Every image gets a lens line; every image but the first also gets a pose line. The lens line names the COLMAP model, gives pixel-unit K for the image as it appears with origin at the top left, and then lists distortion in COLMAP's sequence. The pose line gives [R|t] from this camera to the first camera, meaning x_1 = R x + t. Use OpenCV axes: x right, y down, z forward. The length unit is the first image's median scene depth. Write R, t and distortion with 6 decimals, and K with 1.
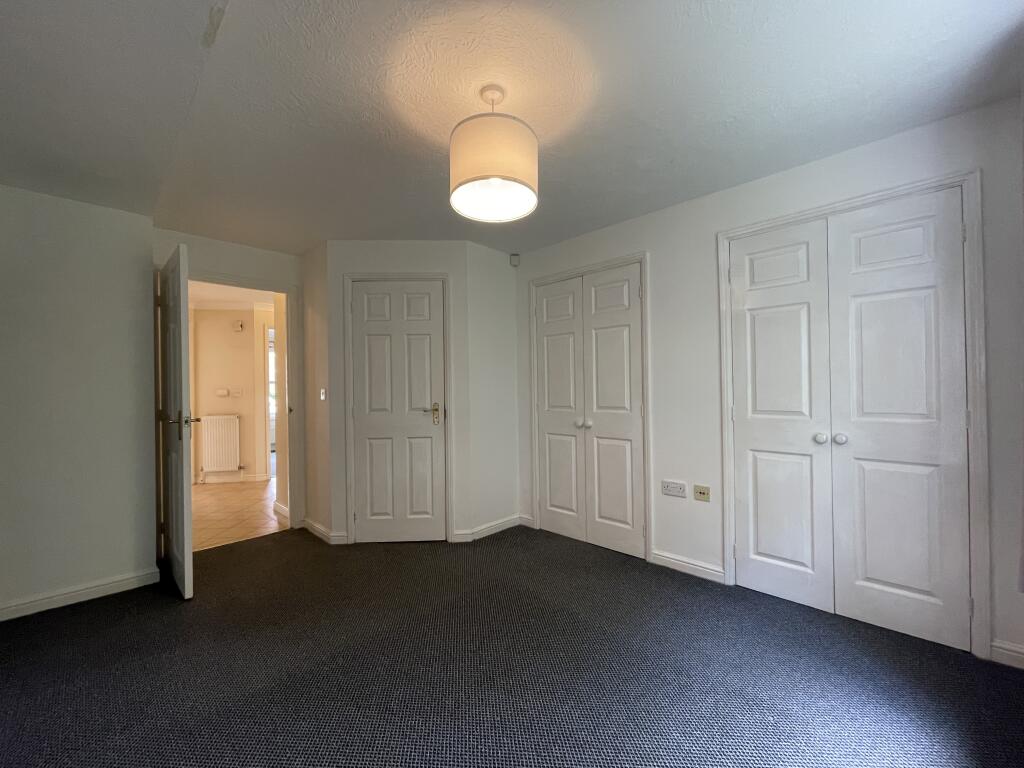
lens RADIAL K [[413.5, 0, 519.7], [0, 413.5, 389.7], [0, 0, 1]] dist [-0.003756, 0.002469]
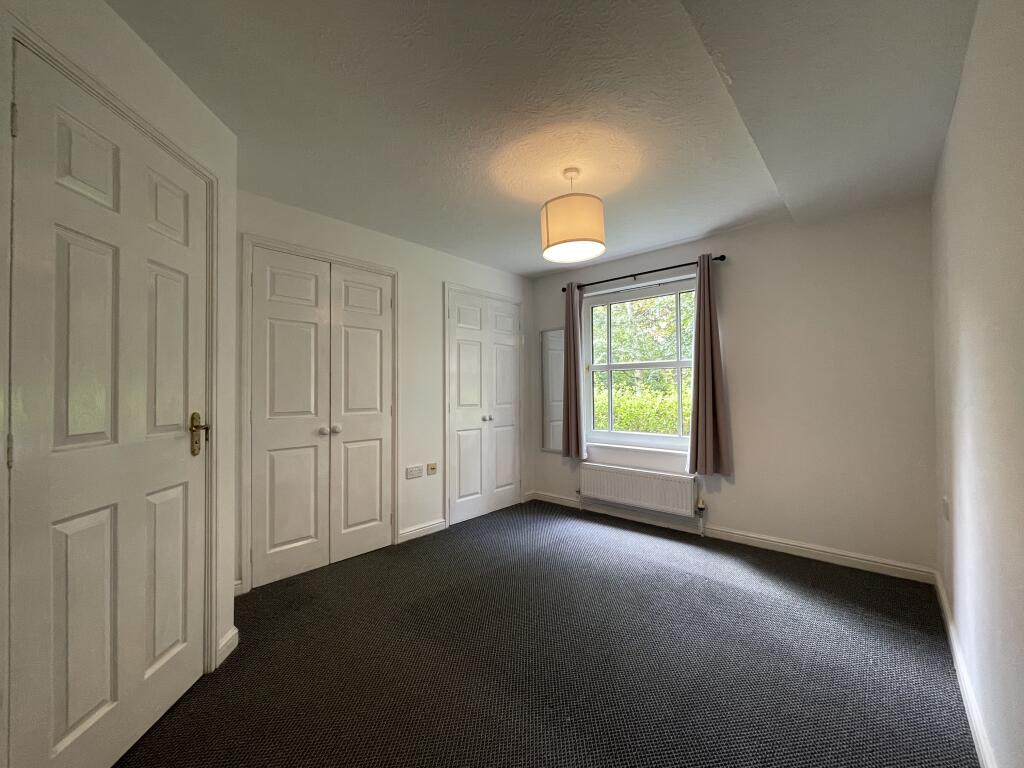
lens RADIAL K [[413.5, 0, 513.9], [0, 413.5, 383.9], [0, 0, 1]] dist [-0.003756, 0.002469]
pose [[-0.032150, 0.029603, 0.999045, -0.812928], [0.009987, 0.999521, -0.029296, 0.016251], [-0.999433, 0.009036, -0.032430, 0.695877]]
